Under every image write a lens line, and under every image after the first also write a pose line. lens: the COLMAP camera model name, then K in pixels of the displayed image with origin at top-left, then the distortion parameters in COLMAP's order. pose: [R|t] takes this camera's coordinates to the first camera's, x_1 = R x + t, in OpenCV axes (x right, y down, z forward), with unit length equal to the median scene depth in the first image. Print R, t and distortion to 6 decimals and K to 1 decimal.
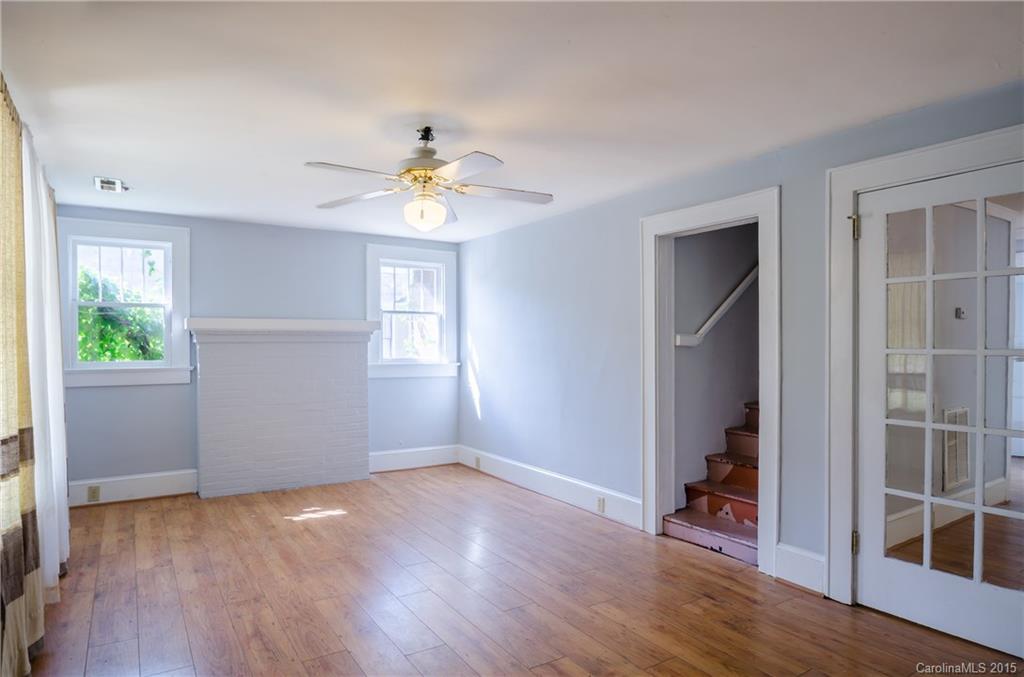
lens RADIAL K [[600.1, 0, 503.0], [0, 600.1, 343.2], [0, 0, 1]] dist [-0.004420, -0.001392]
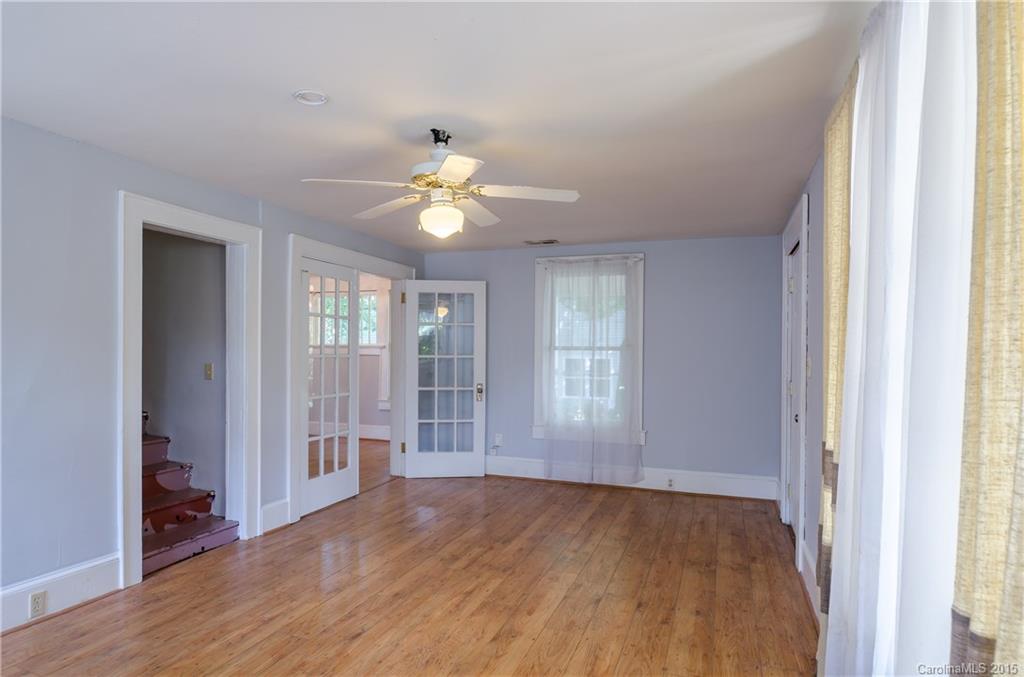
lens RADIAL K [[600.1, 0, 505.0], [0, 600.1, 345.4], [0, 0, 1]] dist [-0.004420, -0.001392]
pose [[-0.609581, 0.004267, 0.792712, -0.869283], [-0.008480, 0.999893, -0.011903, 0.002718], [-0.792679, -0.013978, -0.609480, 1.378706]]
